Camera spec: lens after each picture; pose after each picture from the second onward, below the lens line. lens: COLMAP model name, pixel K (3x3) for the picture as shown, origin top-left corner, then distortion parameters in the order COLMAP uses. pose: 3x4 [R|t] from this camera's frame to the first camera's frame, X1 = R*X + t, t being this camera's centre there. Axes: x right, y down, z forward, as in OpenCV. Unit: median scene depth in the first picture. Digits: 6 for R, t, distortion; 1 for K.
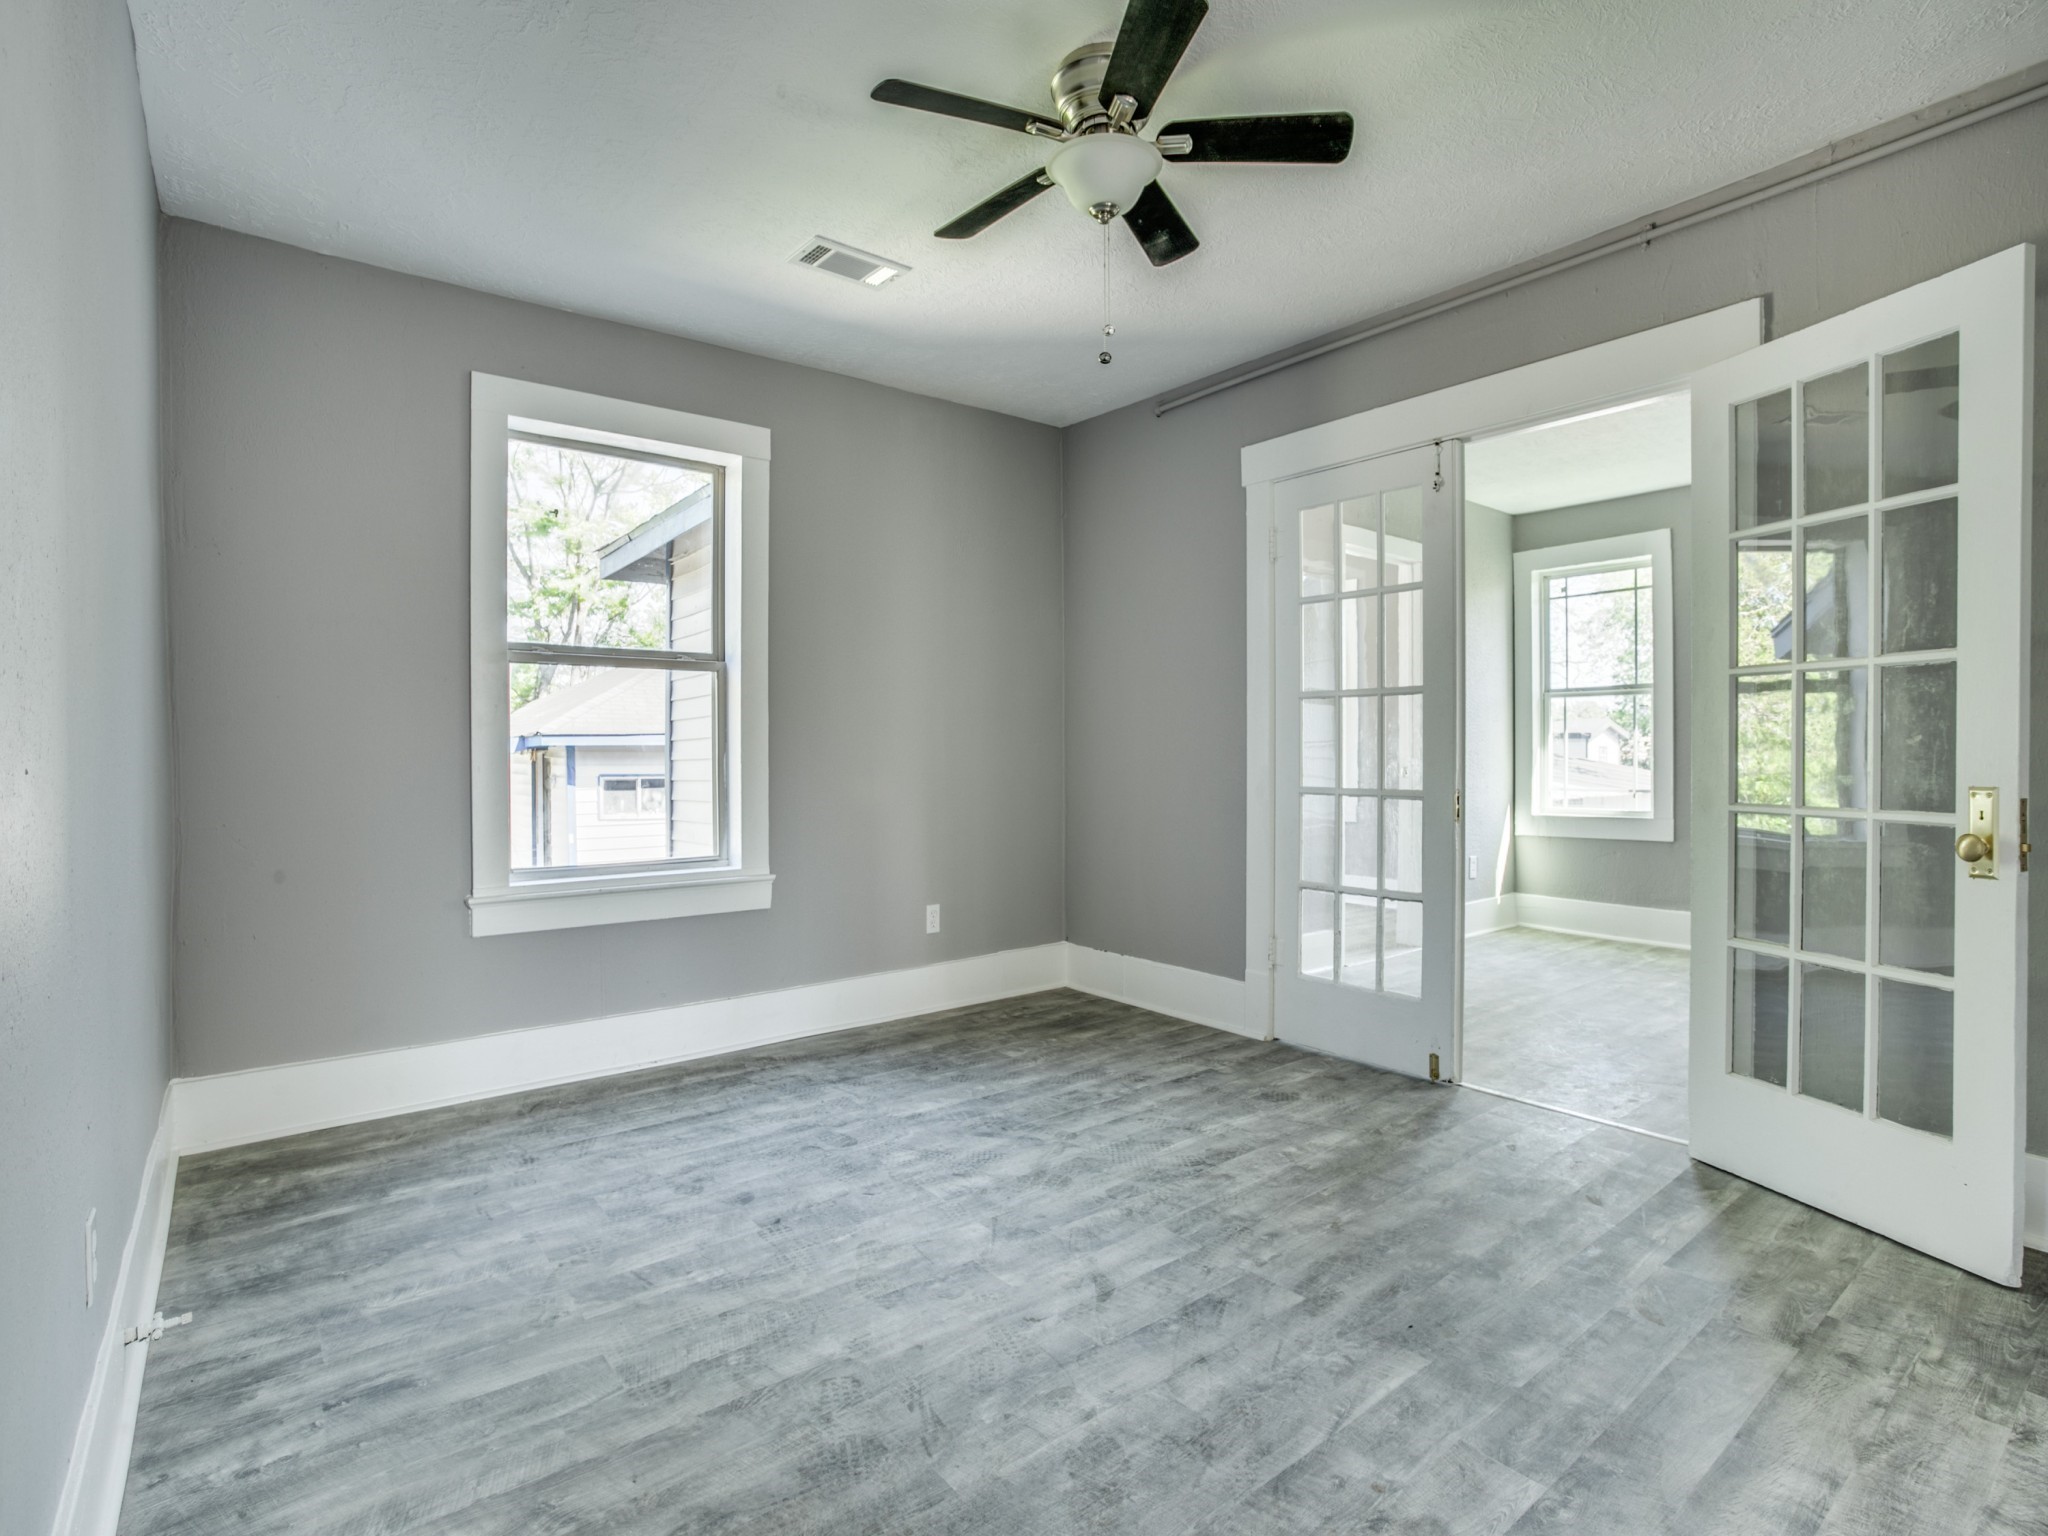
lens RADIAL K [[1018.7, 0, 1032.6], [0, 1018.7, 765.9], [0, 0, 1]] dist [-0.051532, 0.021022]
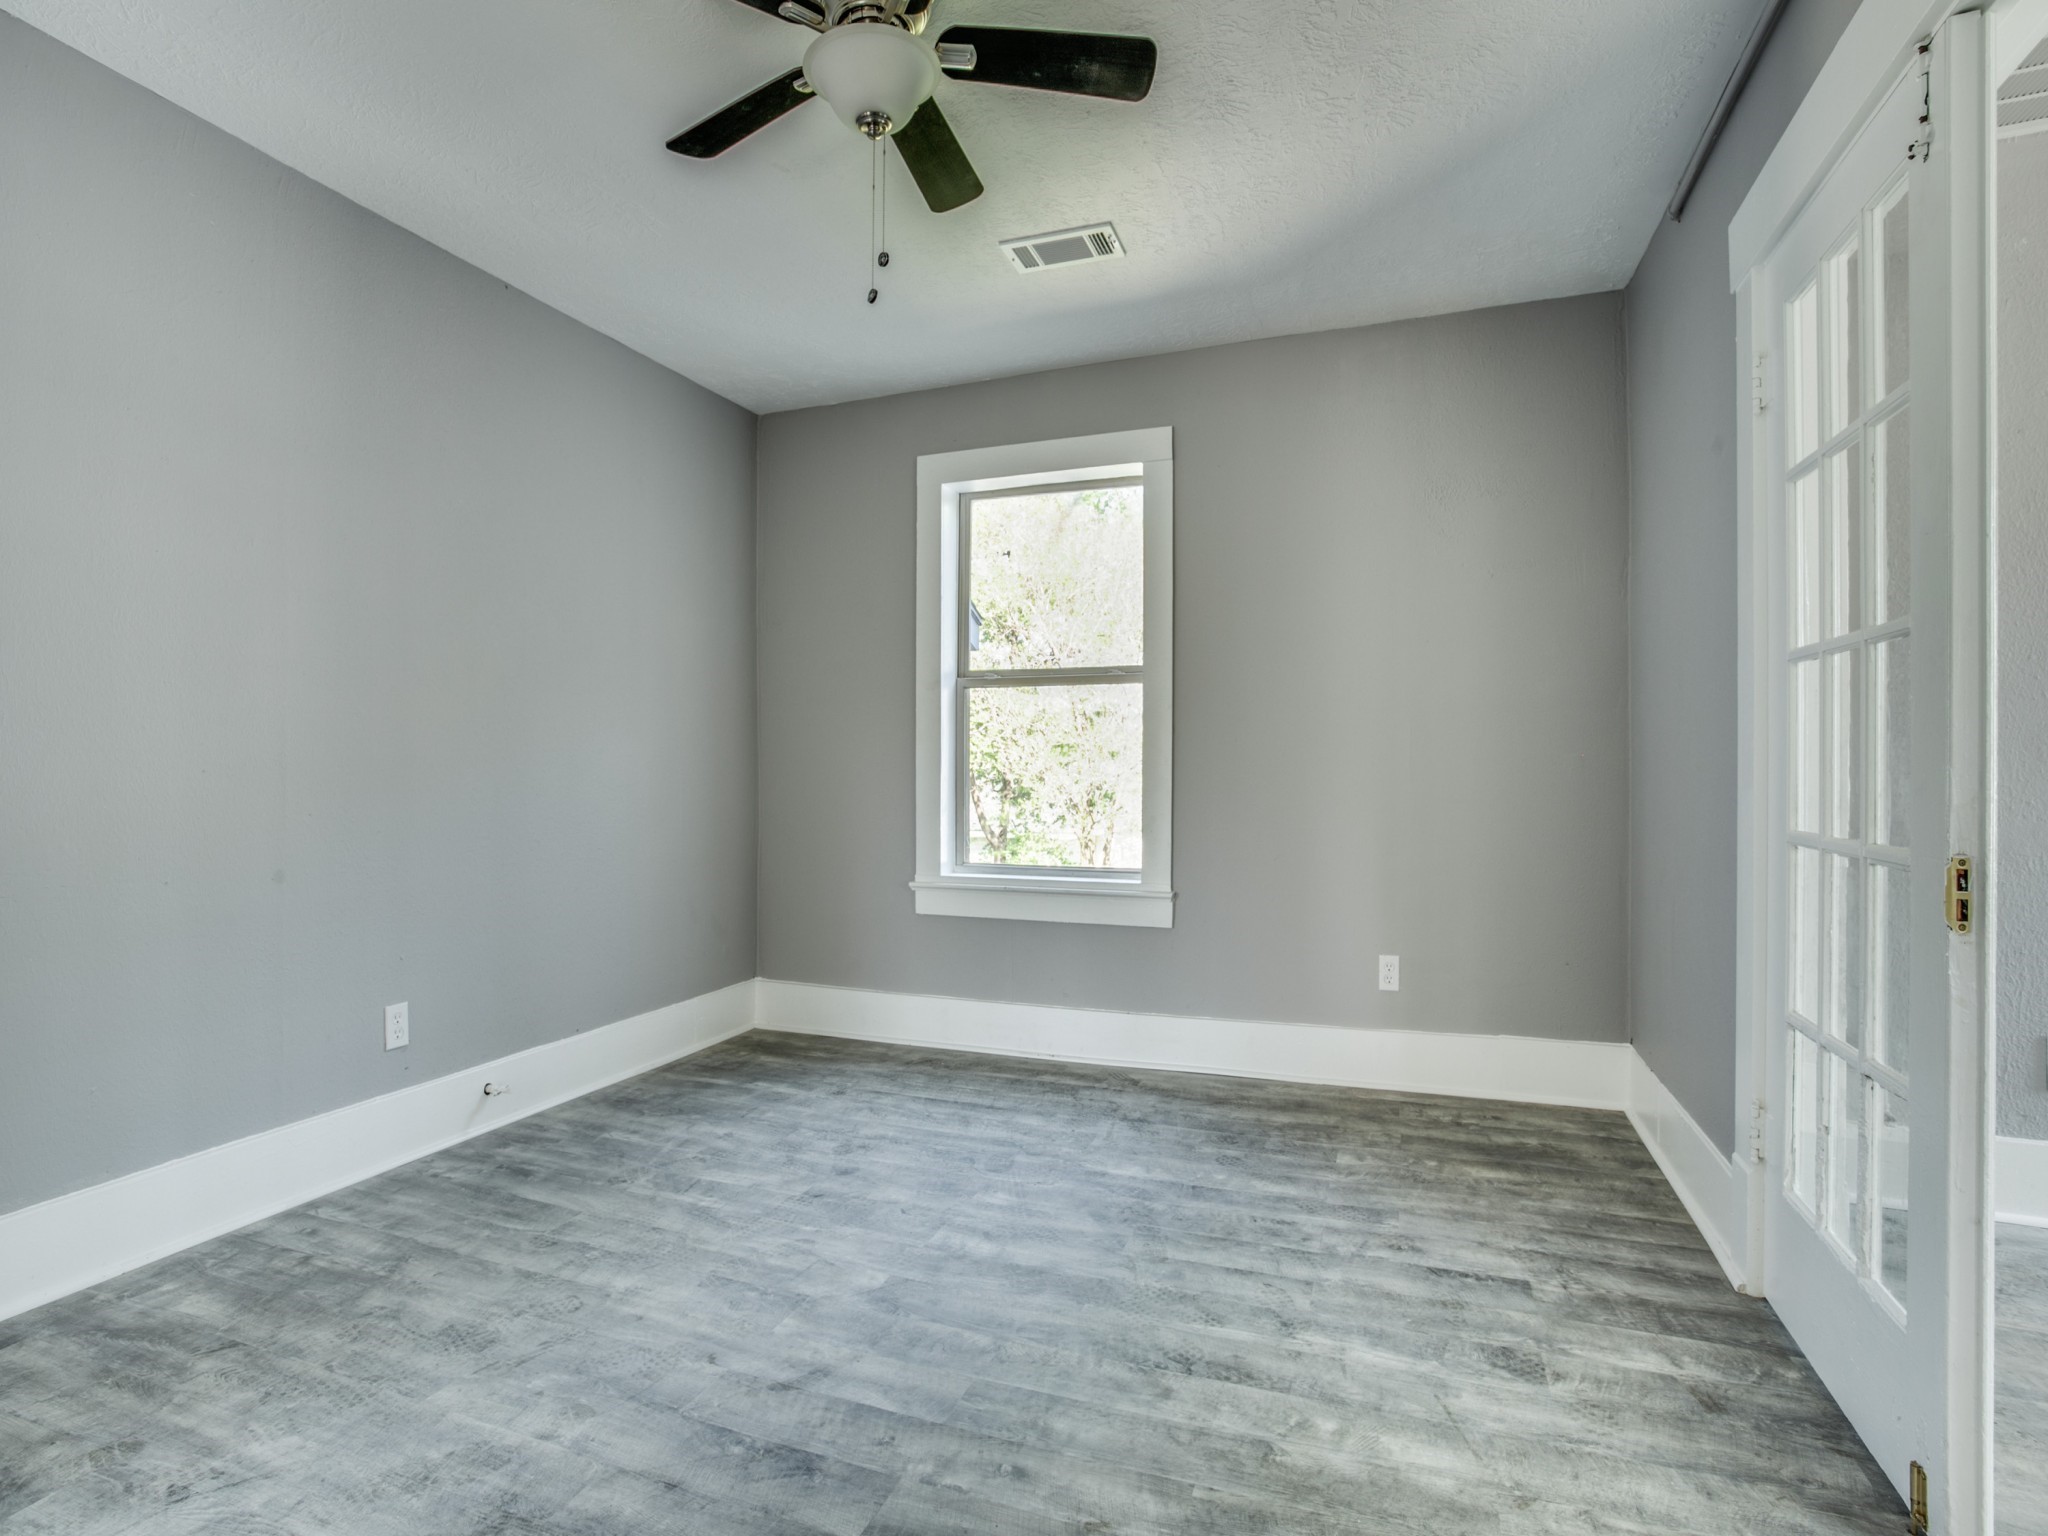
lens RADIAL K [[1018.7, 0, 1017.1], [0, 1018.7, 763.8], [0, 0, 1]] dist [-0.051532, 0.021022]
pose [[0.492900, -0.008630, -0.870043, 0.615304], [-0.006454, 0.999887, -0.013574, 0.001363], [0.870062, 0.012306, 0.492789, 0.497249]]
